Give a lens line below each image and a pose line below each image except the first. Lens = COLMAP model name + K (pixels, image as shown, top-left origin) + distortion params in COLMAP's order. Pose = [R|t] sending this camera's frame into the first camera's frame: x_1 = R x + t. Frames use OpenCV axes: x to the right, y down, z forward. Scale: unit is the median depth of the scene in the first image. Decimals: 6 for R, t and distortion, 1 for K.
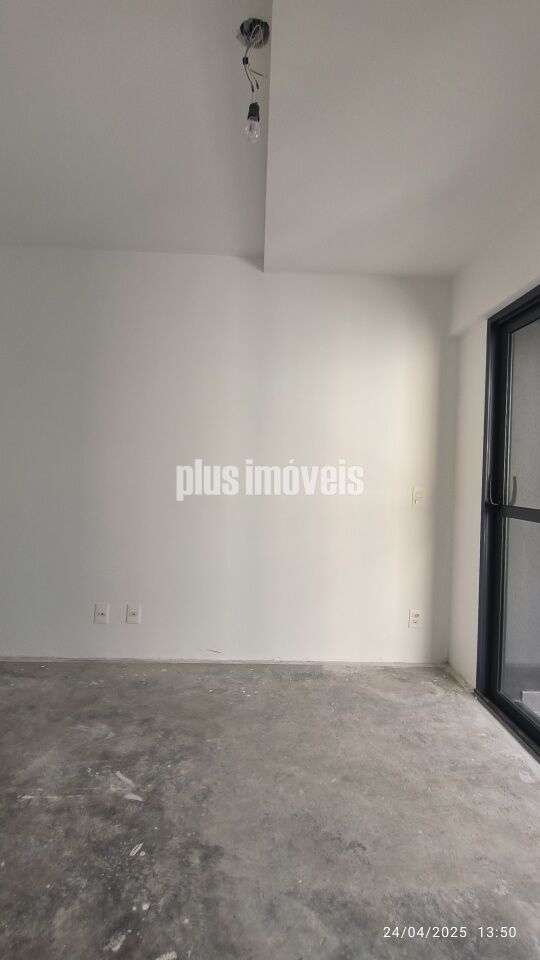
lens RADIAL K [[454.4, 0, 285.7], [0, 454.4, 473.5], [0, 0, 1]] dist [-0.000748, -0.001159]
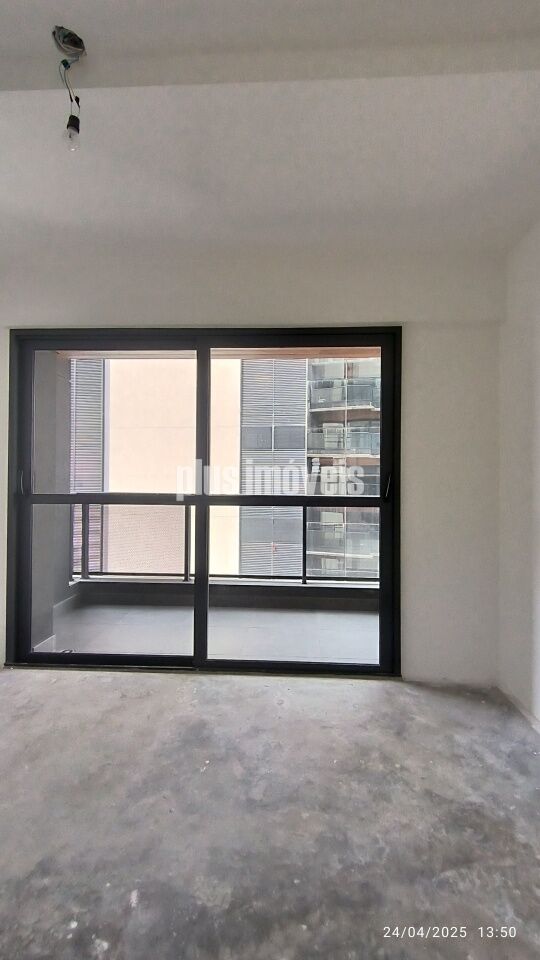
lens RADIAL K [[448.5, 0, 271.3], [0, 448.5, 476.2], [0, 0, 1]] dist [-0.000067, -0.000424]
pose [[0.109479, -0.029764, 0.993543, -0.891761], [0.006865, 0.999550, 0.029188, -0.009678], [-0.993965, 0.003625, 0.109634, 0.365107]]
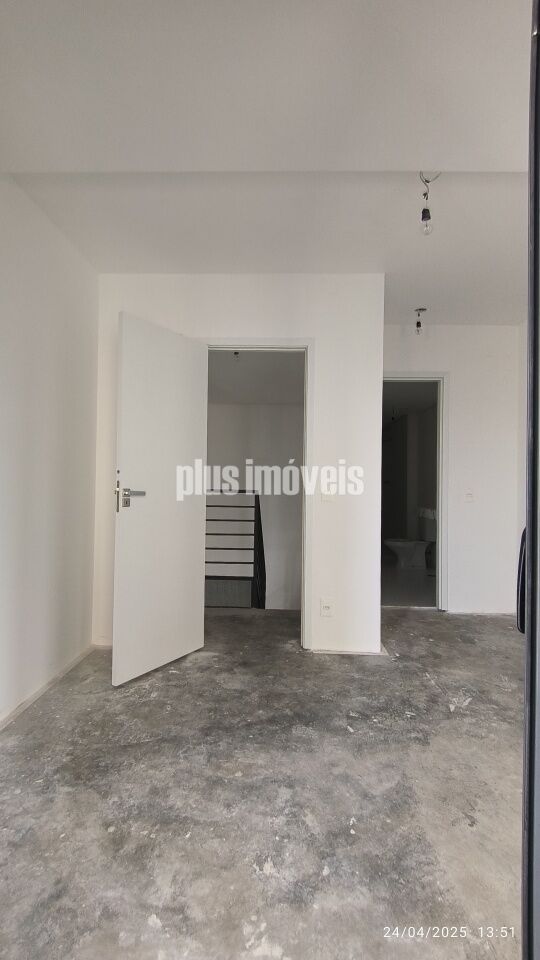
lens RADIAL K [[445.9, 0, 273.0], [0, 445.9, 476.6], [0, 0, 1]] dist [0.012990, -0.009607]
pose [[-0.076553, -0.051084, -0.995756, 1.128415], [-0.027297, 0.998420, -0.049122, 0.087222], [0.996692, 0.023421, -0.077827, 0.547777]]
